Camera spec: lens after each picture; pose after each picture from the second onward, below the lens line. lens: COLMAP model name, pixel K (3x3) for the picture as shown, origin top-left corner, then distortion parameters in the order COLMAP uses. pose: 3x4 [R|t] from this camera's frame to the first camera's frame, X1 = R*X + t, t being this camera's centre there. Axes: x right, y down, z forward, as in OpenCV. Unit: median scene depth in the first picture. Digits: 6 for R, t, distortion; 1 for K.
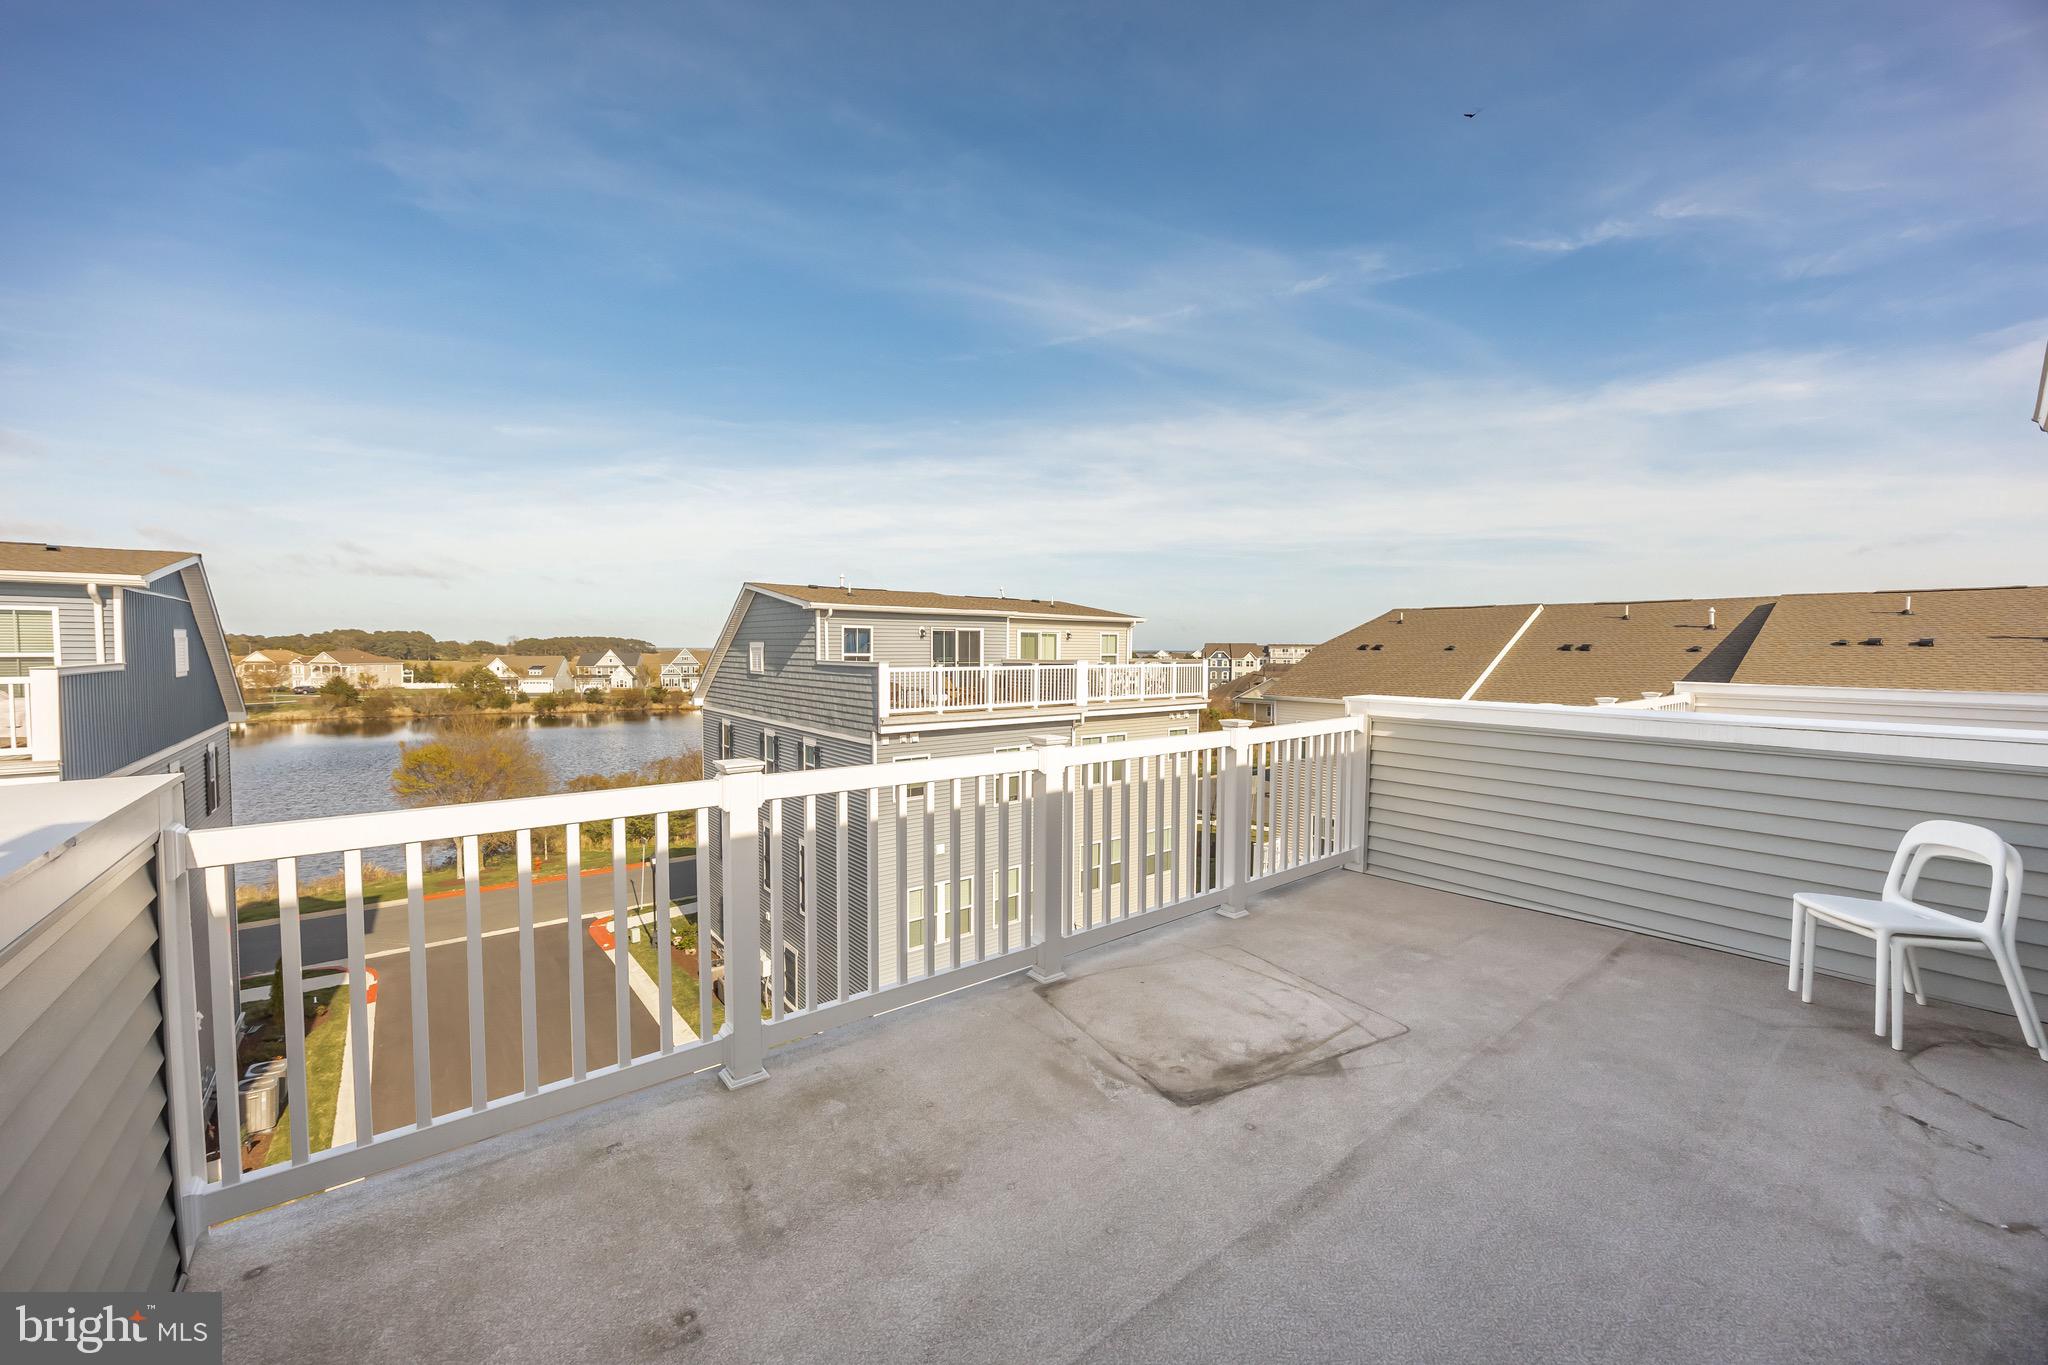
lens RADIAL K [[785.0, 0, 1026.1], [0, 785.0, 681.1], [0, 0, 1]] dist [-0.002815, -0.000078]
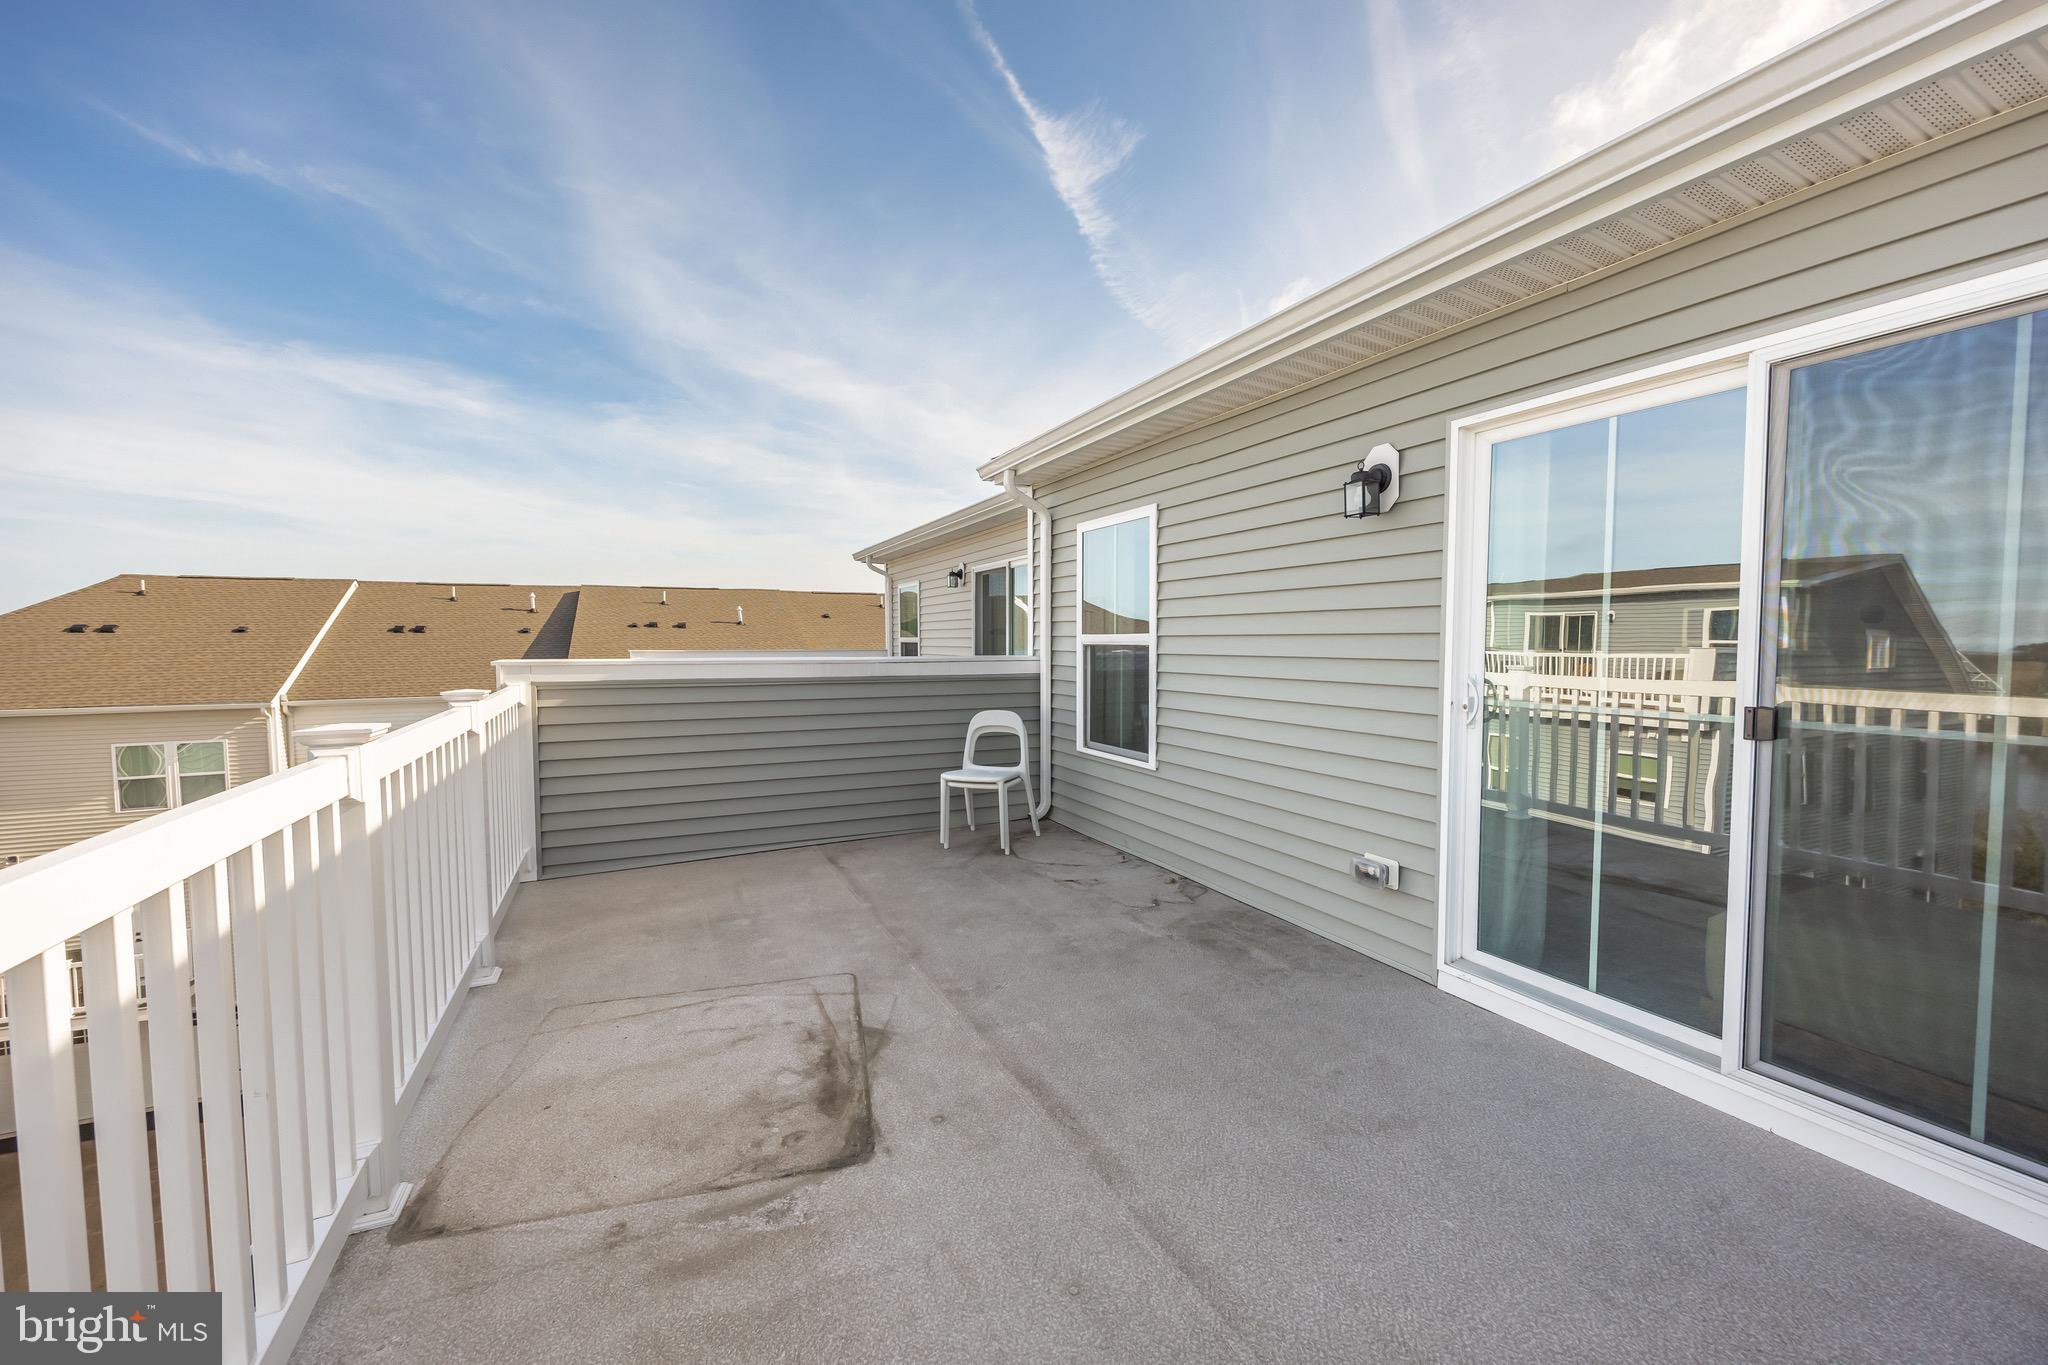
lens RADIAL K [[803.0, 0, 1023.8], [0, 803.0, 692.0], [0, 0, 1]] dist [-0.000853, -0.000052]
pose [[0.227412, -0.070958, 0.971210, -0.240118], [0.046923, 0.996982, 0.061854, 0.025740], [-0.972667, 0.031506, 0.230056, 0.326743]]
